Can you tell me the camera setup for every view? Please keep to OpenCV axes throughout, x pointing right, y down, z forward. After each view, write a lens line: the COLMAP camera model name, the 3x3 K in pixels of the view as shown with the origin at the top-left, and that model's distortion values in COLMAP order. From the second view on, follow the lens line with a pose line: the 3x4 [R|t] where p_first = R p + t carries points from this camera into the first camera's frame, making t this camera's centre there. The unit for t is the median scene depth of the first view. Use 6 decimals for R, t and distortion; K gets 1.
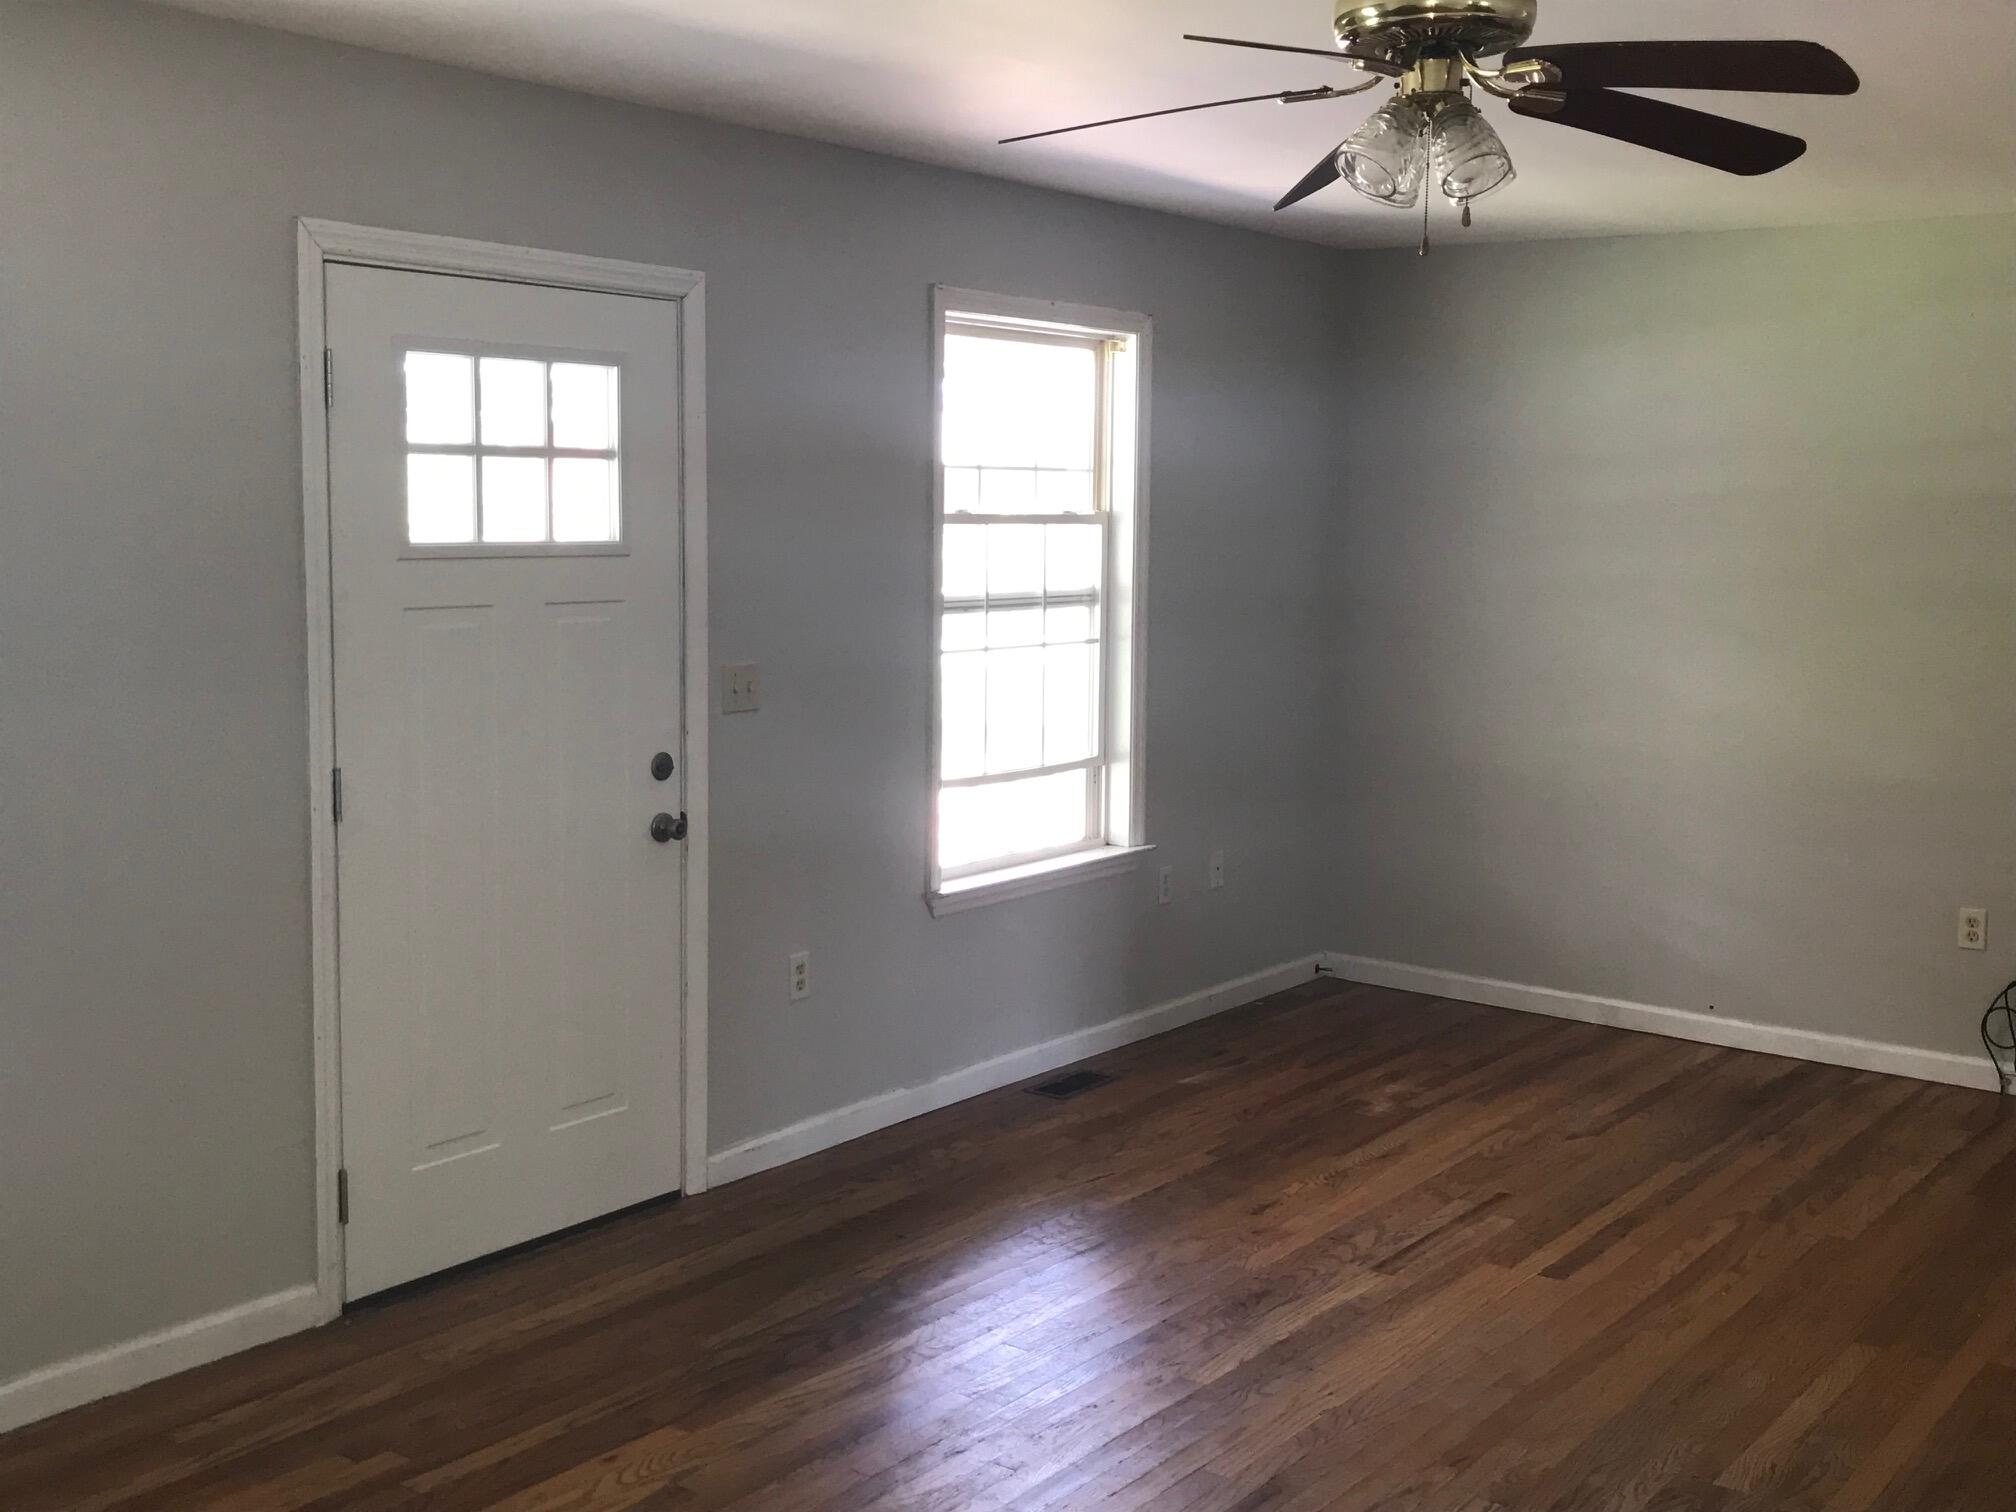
lens RADIAL K [[2137.8, 0, 1007.2], [0, 2137.8, 721.8], [0, 0, 1]] dist [0.057870, -0.027776]
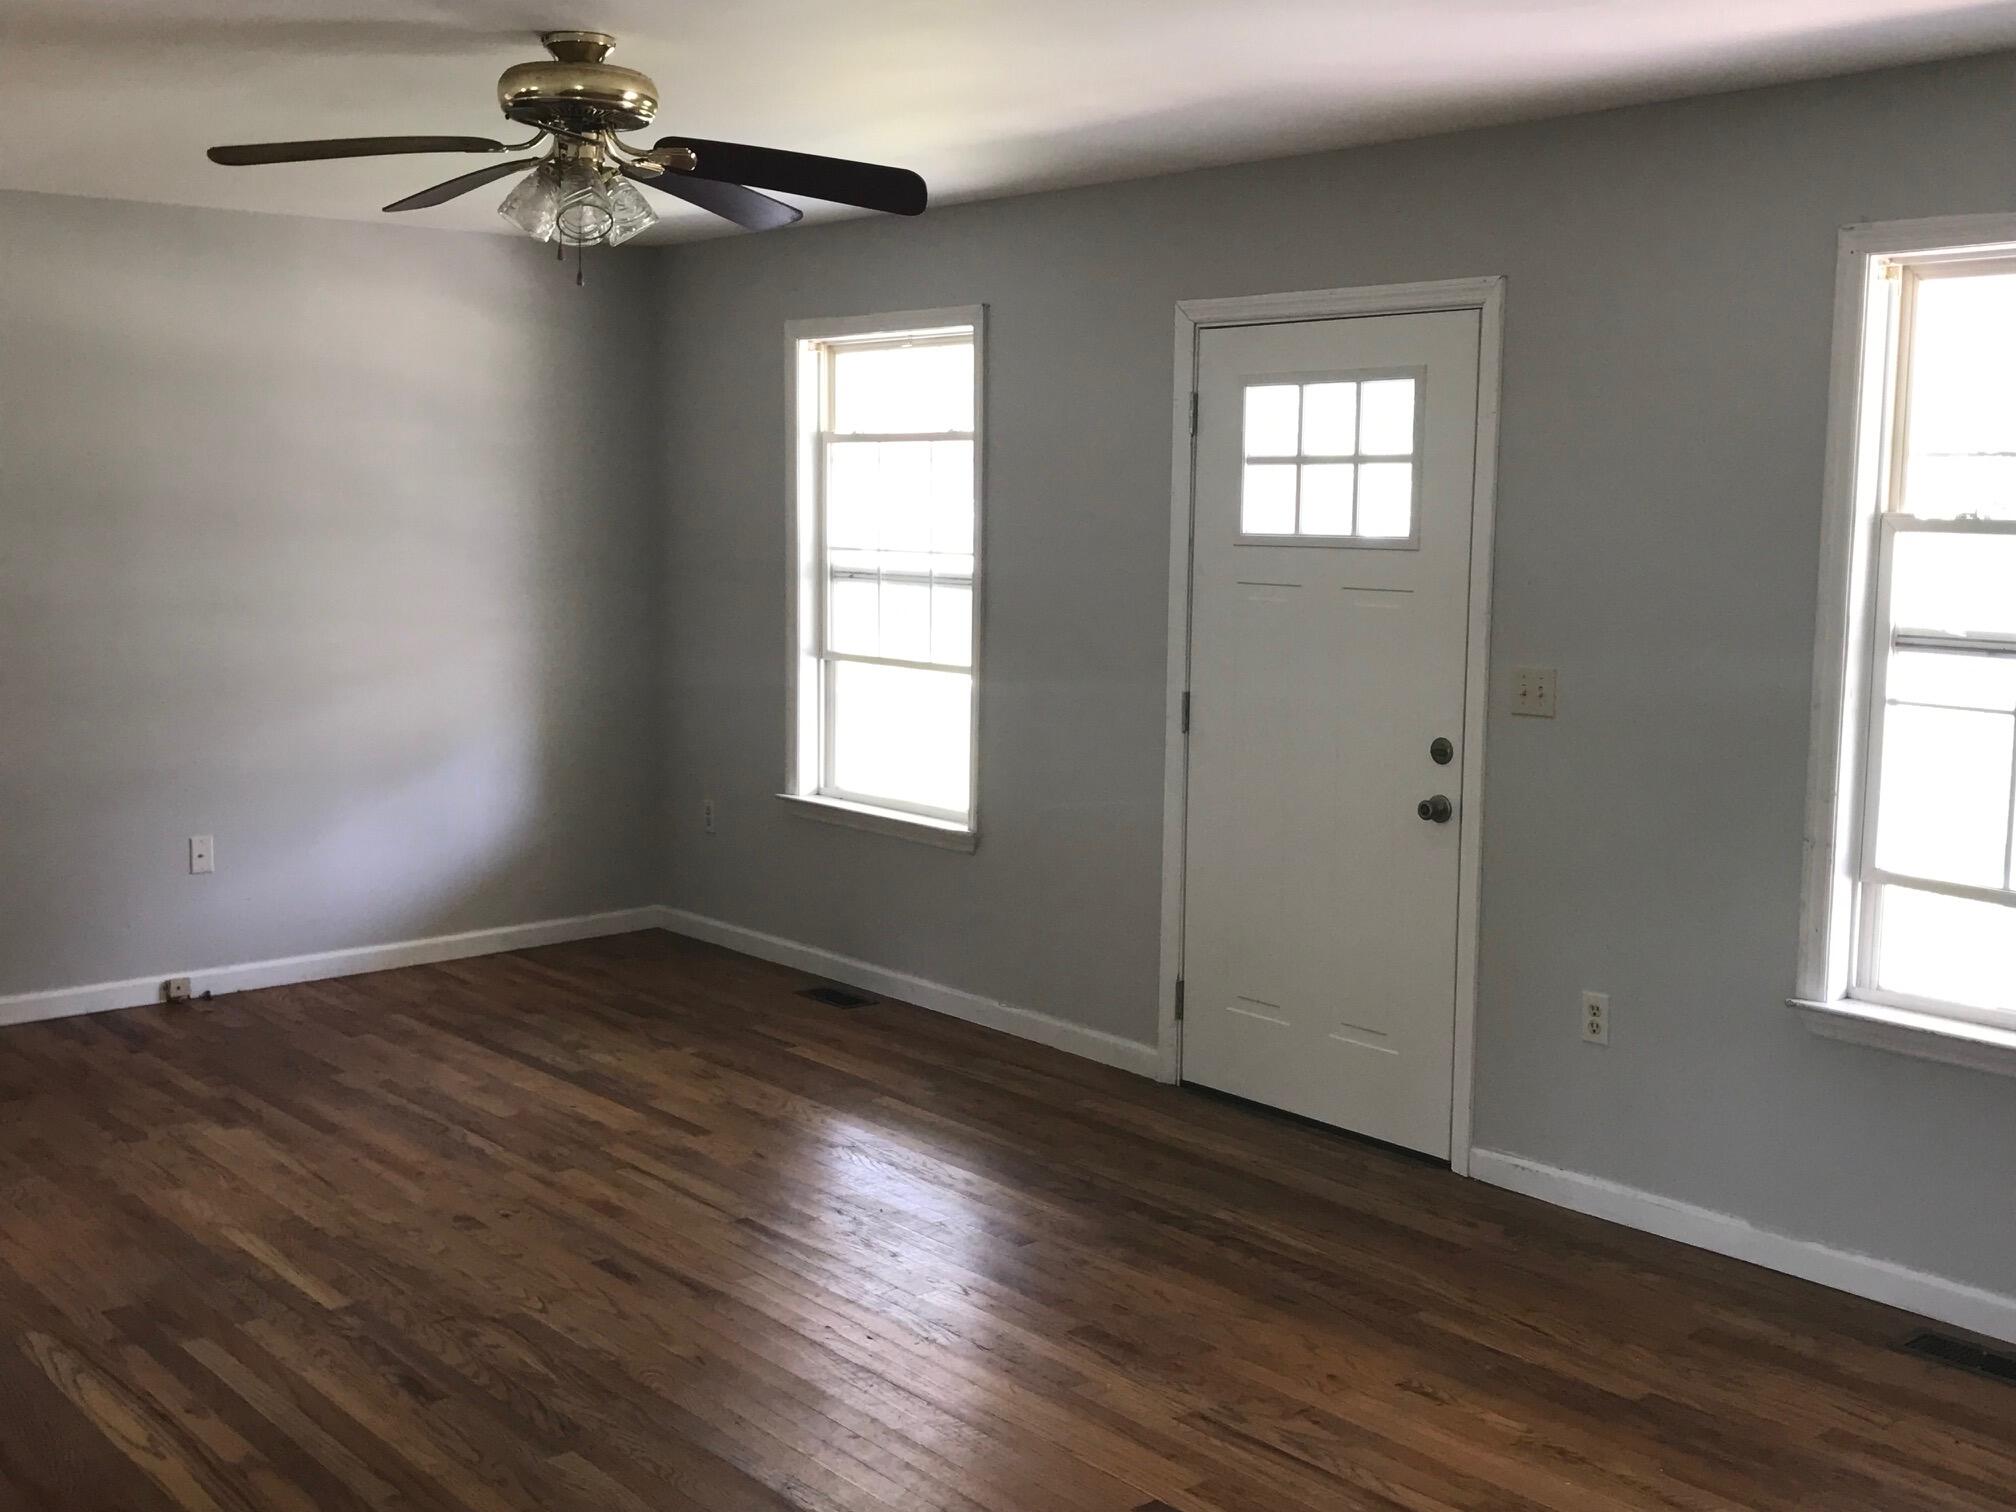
lens RADIAL K [[2200.0, 0, 1008.0], [0, 2200.0, 756.0], [0, 0, 1]] dist [0.001809, -0.016545]
pose [[-0.221861, 0.106266, -0.969271, 1.007080], [-0.110736, 0.984867, 0.133323, -0.105506], [0.968770, 0.136912, -0.206736, 1.088134]]
